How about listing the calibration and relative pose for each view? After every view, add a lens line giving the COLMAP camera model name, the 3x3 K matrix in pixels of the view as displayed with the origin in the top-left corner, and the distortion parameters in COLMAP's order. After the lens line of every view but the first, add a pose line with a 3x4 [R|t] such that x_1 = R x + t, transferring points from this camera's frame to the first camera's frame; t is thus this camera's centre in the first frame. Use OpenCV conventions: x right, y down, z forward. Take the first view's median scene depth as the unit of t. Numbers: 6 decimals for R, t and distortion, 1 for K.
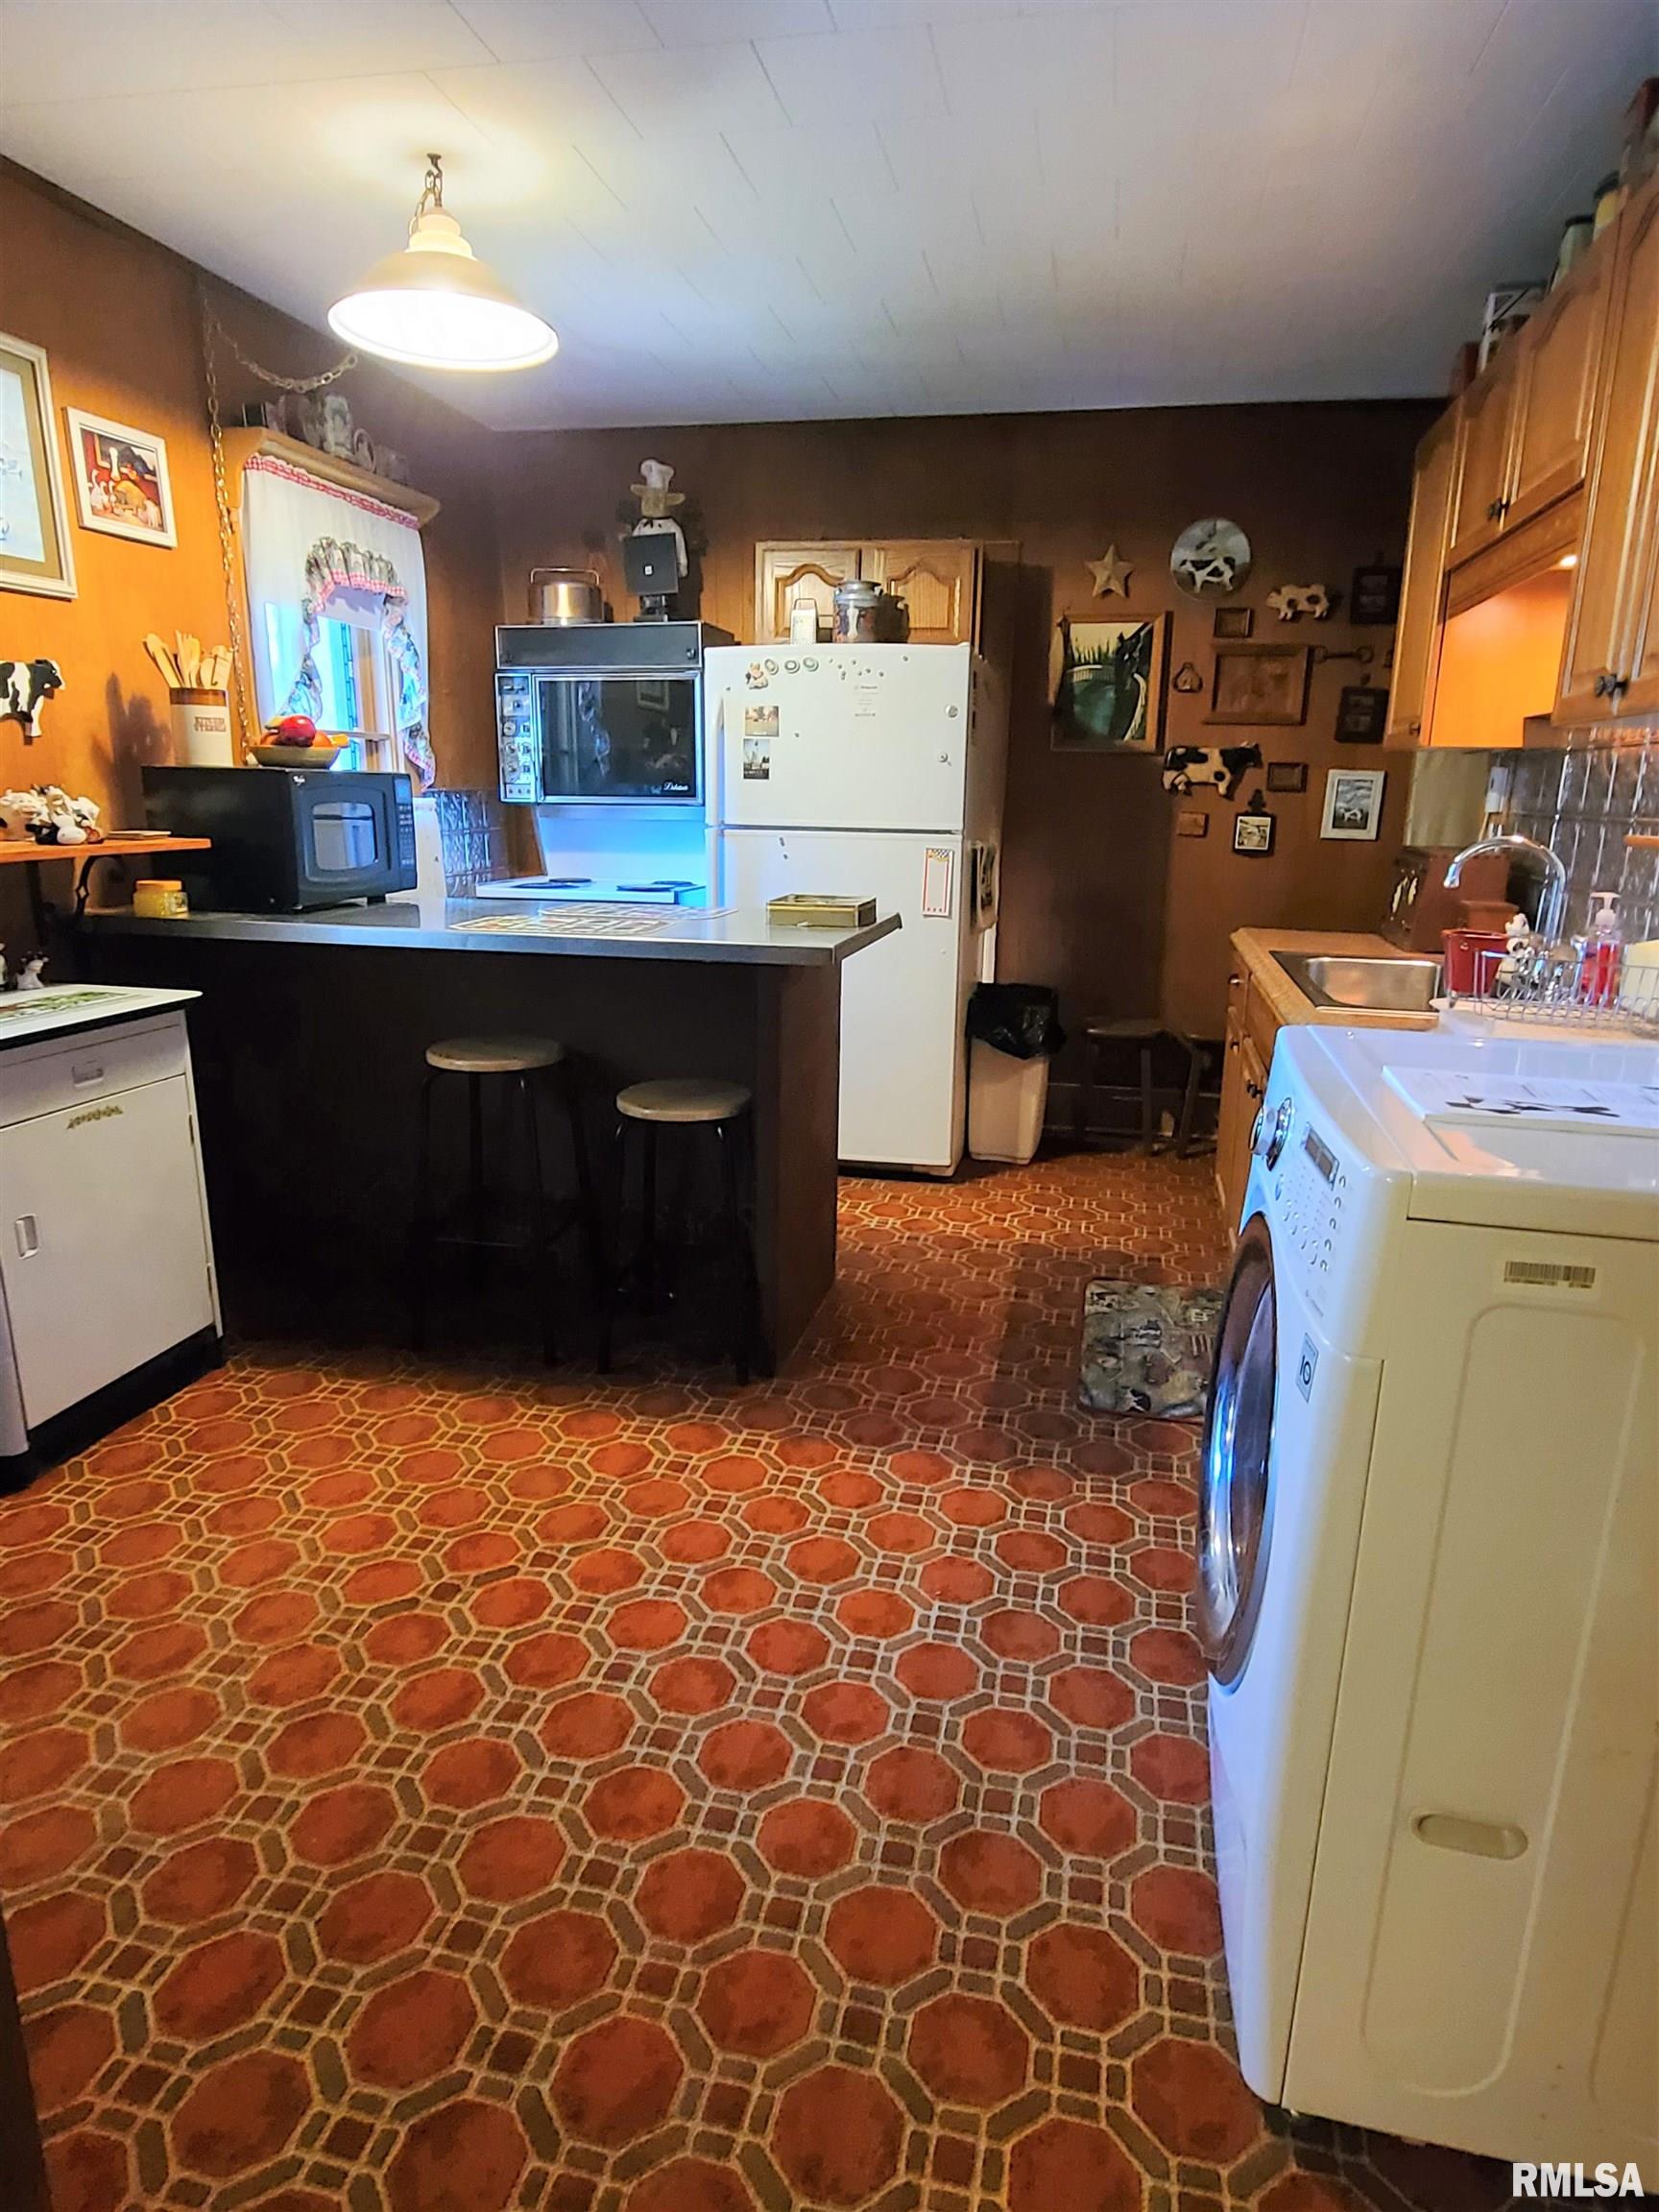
lens RADIAL K [[1275.4, 0, 859.5], [0, 1275.4, 1114.6], [0, 0, 1]] dist [0.002020, -0.005504]
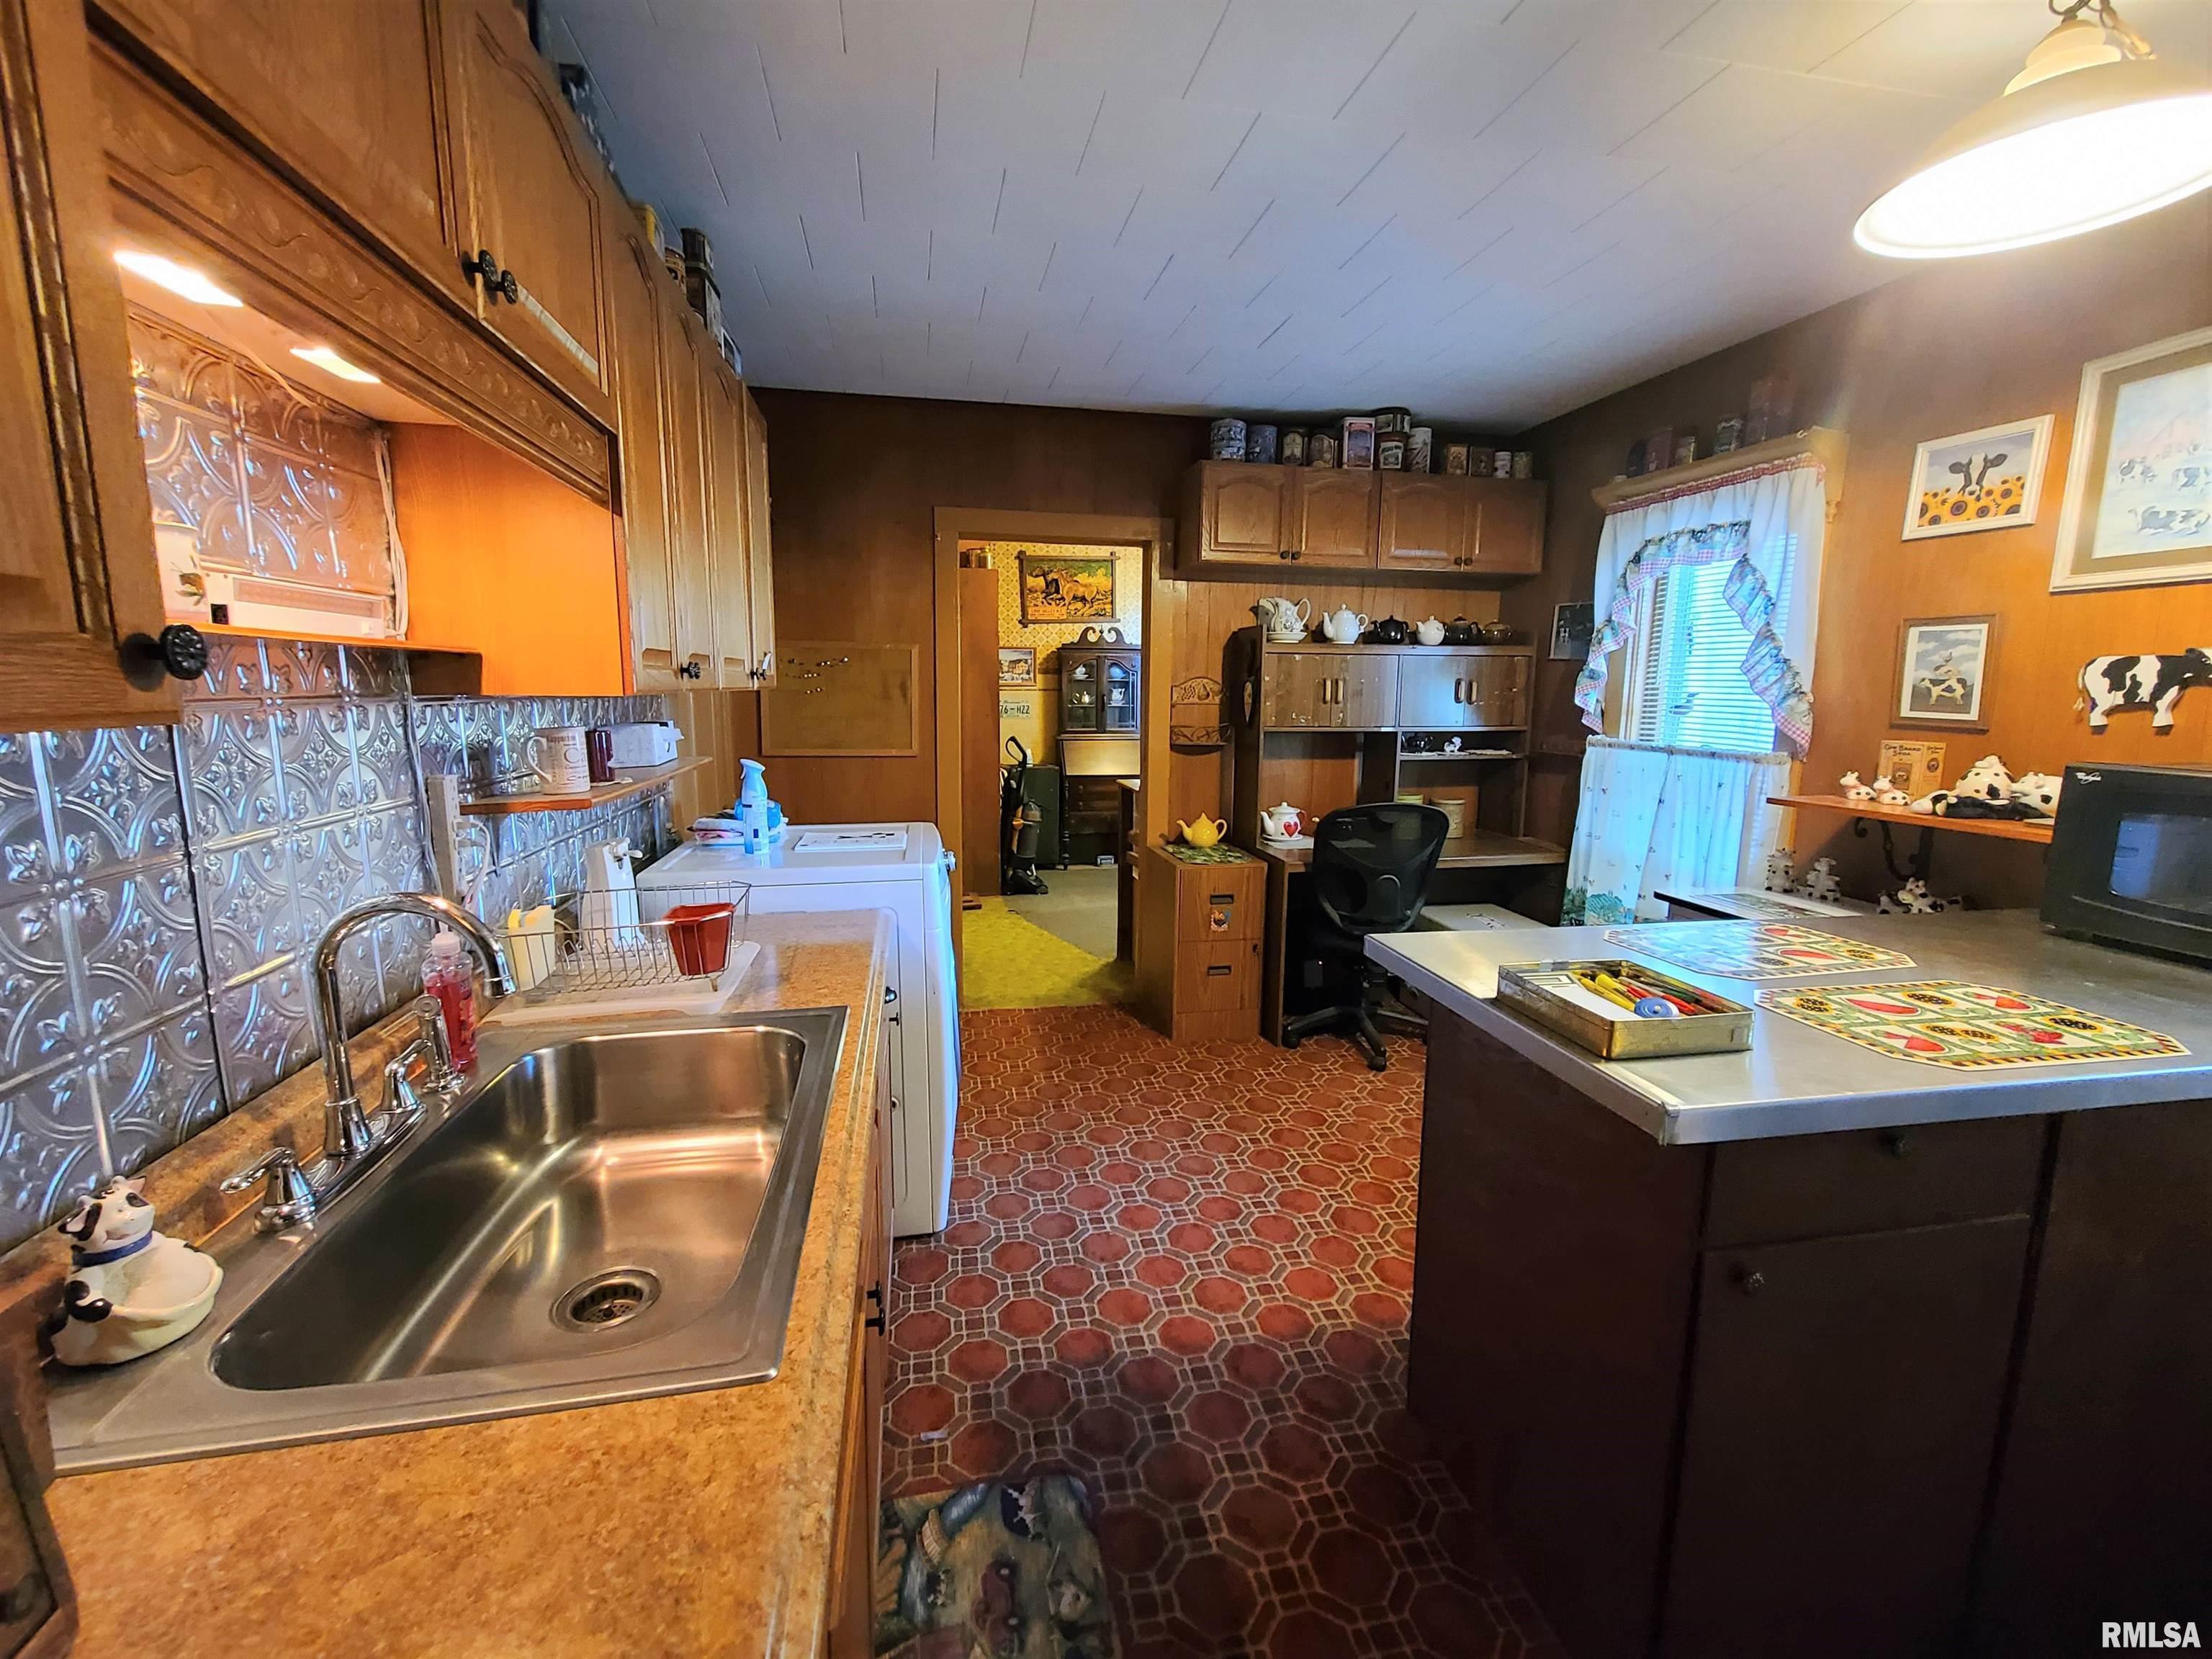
lens RADIAL K [[930.6, 0, 1106.0], [0, 930.6, 829.5], [0, 0, 1]] dist [-0.002626, -0.000547]
pose [[-0.921268, 0.036919, -0.387173, 0.359427], [-0.119379, 0.920588, 0.371842, -0.376985], [0.370155, 0.388786, -0.843701, 1.281852]]
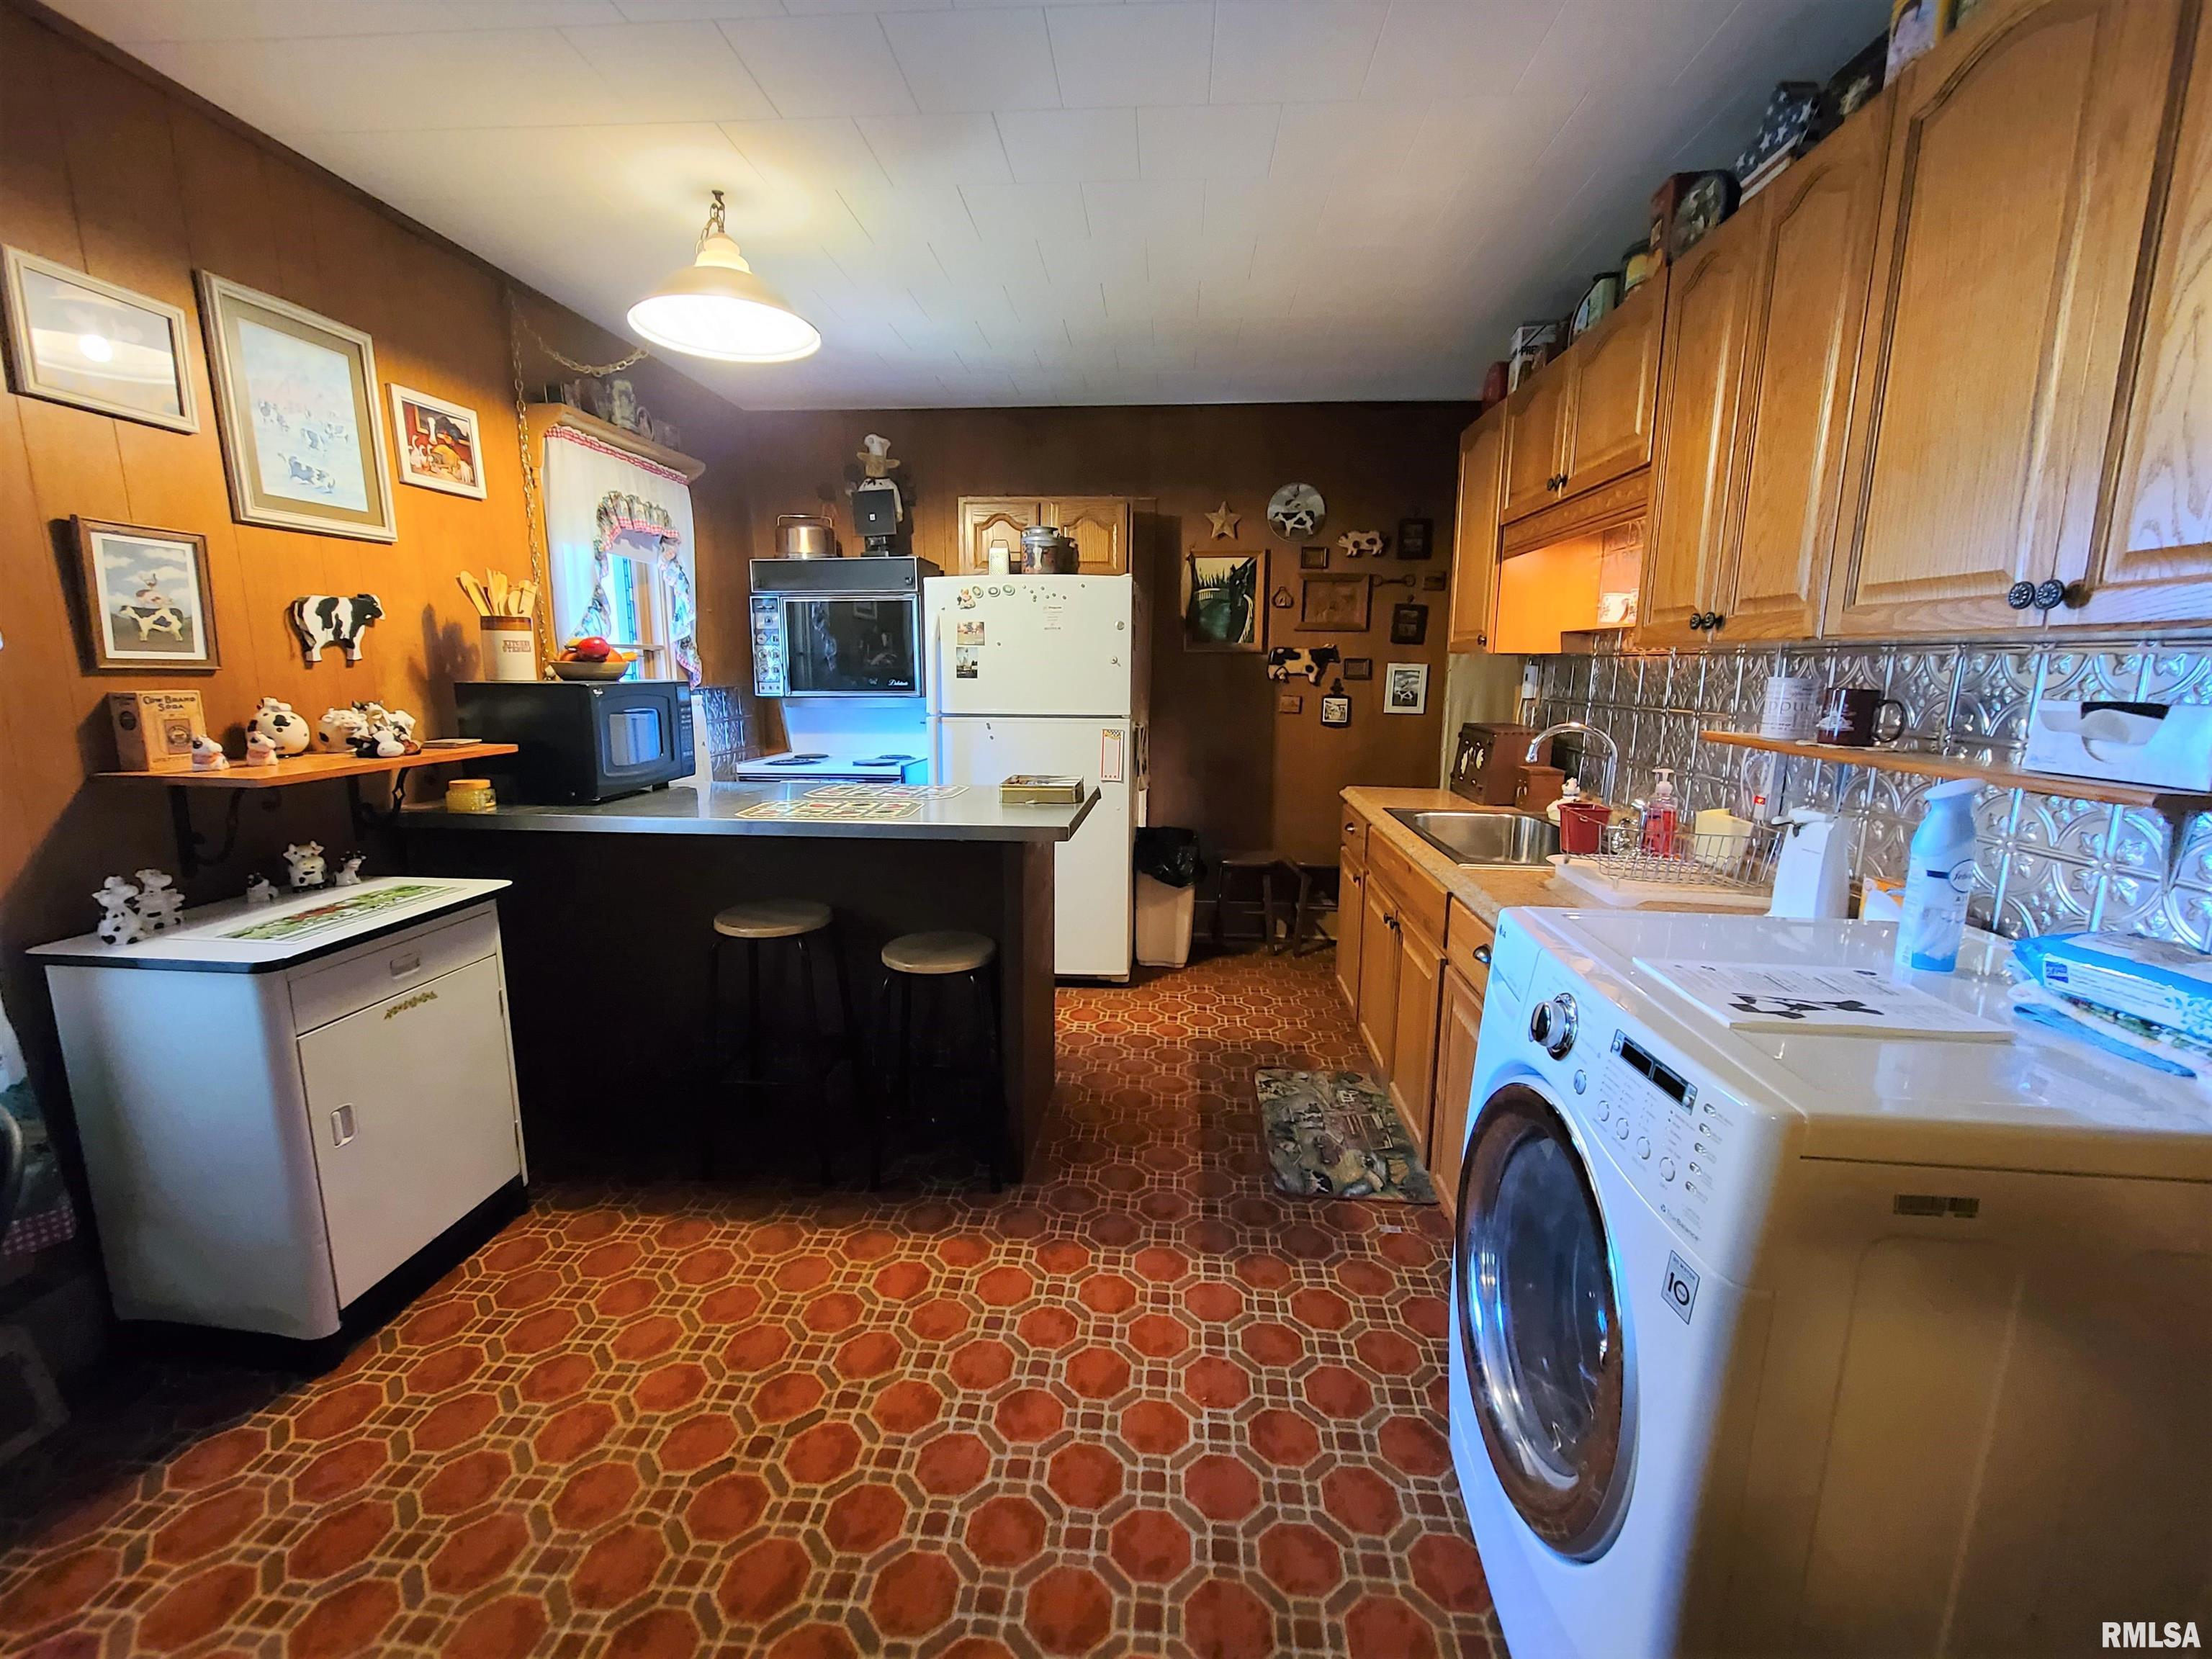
lens RADIAL K [[930.6, 0, 1106.0], [0, 930.6, 829.5], [0, 0, 1]] dist [-0.002626, -0.000547]
pose [[0.992781, -0.031983, 0.115602, -0.076066], [0.040464, 0.996599, -0.071780, -0.055164], [-0.112913, 0.075939, 0.990699, 0.104953]]
